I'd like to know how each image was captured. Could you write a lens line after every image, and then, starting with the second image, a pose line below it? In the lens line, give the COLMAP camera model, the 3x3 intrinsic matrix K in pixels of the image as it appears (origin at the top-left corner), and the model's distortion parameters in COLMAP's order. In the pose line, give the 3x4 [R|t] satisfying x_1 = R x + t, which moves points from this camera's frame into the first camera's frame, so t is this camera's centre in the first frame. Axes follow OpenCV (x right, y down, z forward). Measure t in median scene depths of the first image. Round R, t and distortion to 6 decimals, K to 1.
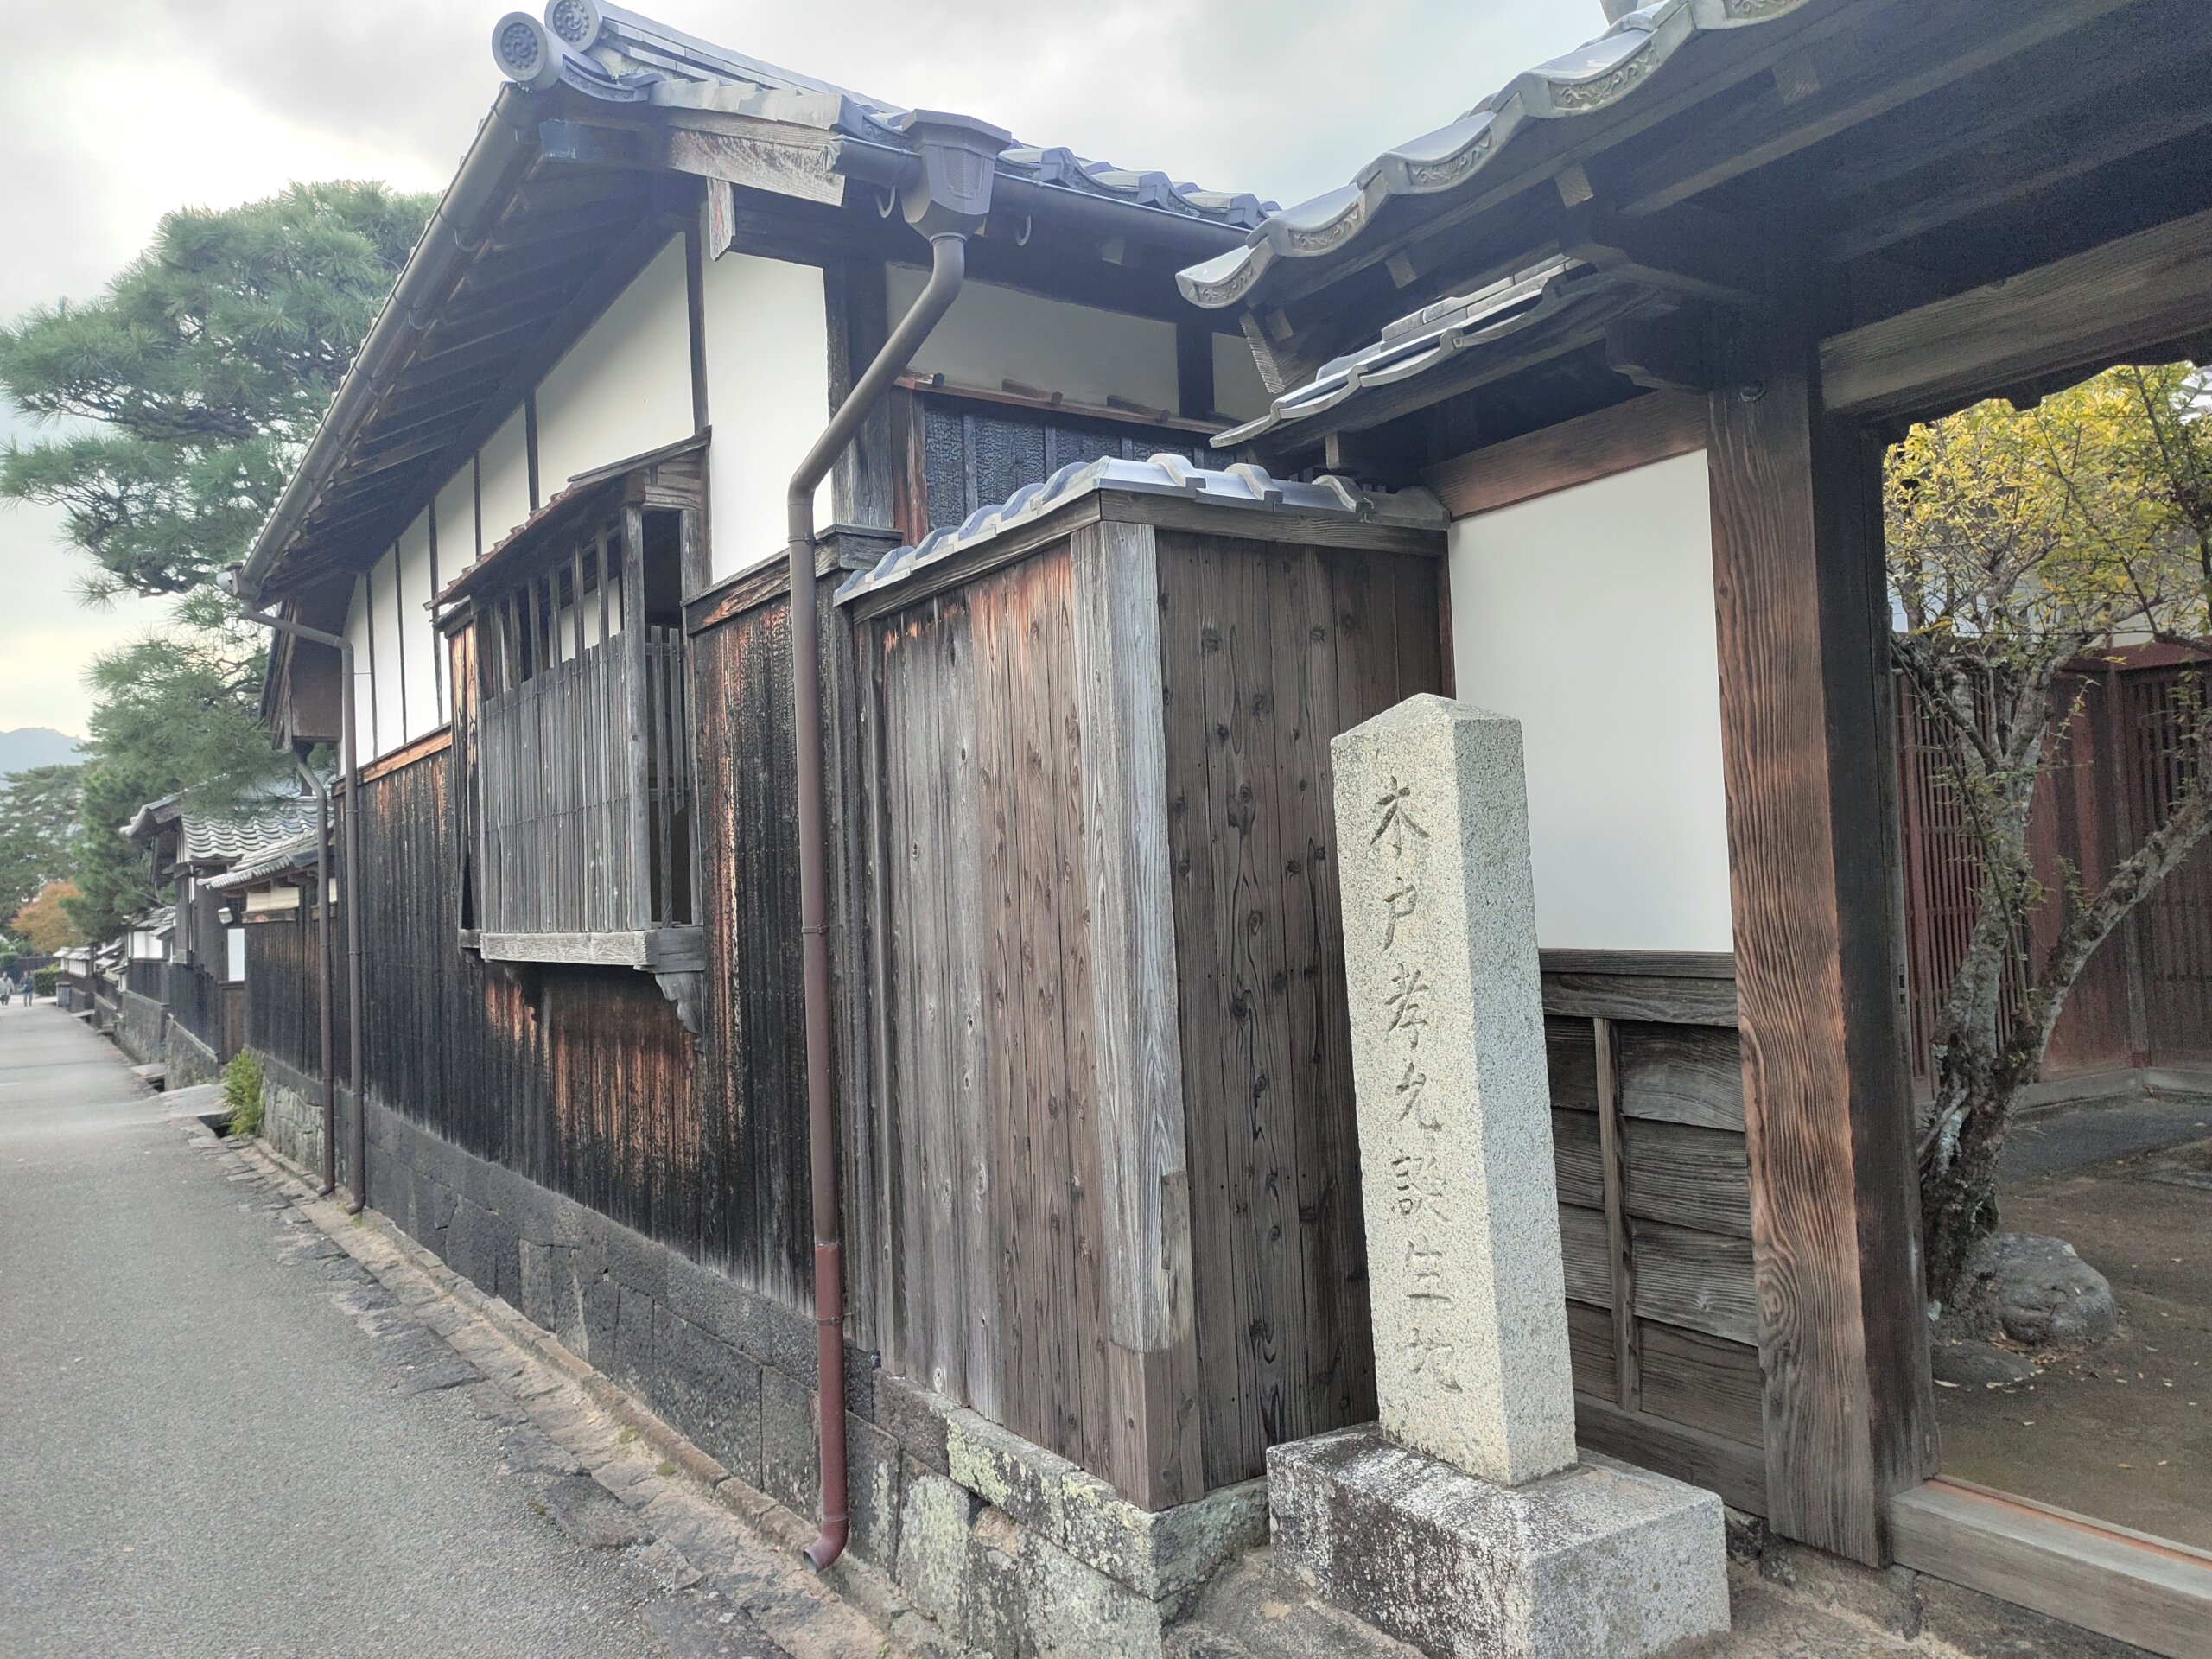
lens RADIAL K [[1660.5, 0, 1109.9], [0, 1660.5, 823.7], [0, 0, 1]] dist [0.039609, 0.004176]
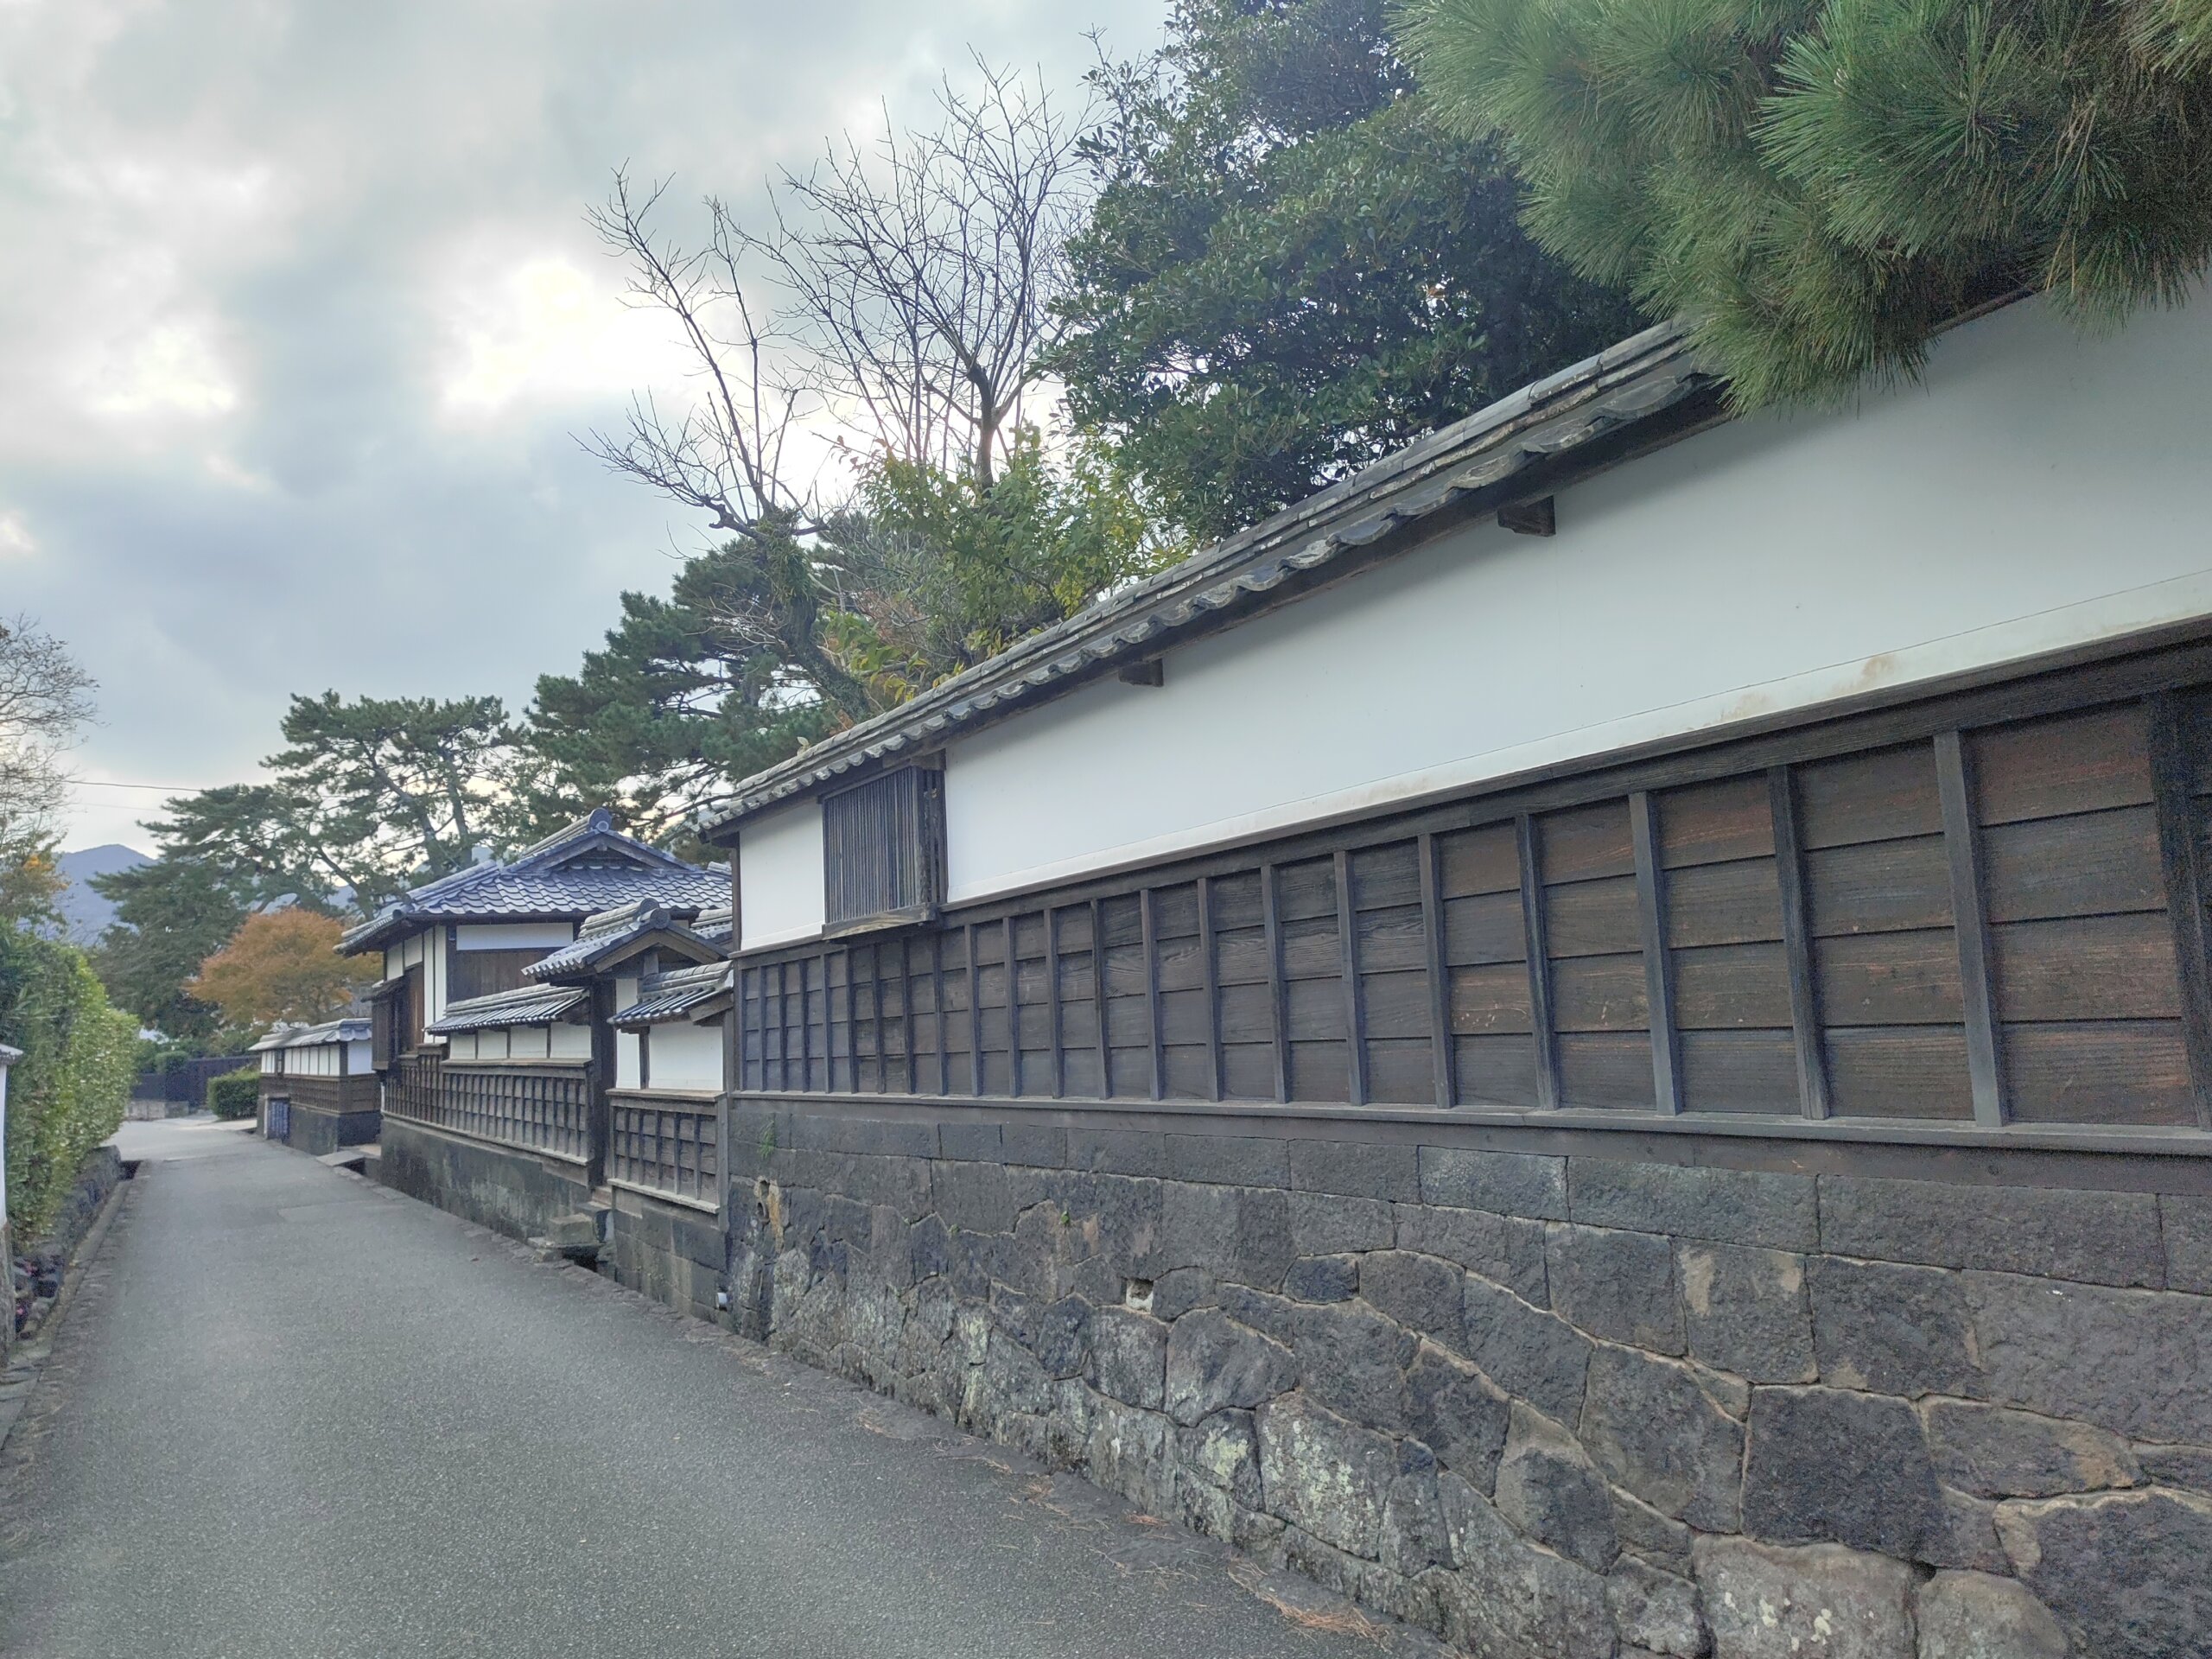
lens RADIAL K [[1660.5, 0, 1100.9], [0, 1660.5, 825.1], [0, 0, 1]] dist [0.039609, 0.004176]
pose [[0.997815, -0.019268, -0.063197, -0.280864], [0.014923, 0.997538, -0.068523, 0.043077], [0.064362, 0.067430, 0.995646, 0.415359]]
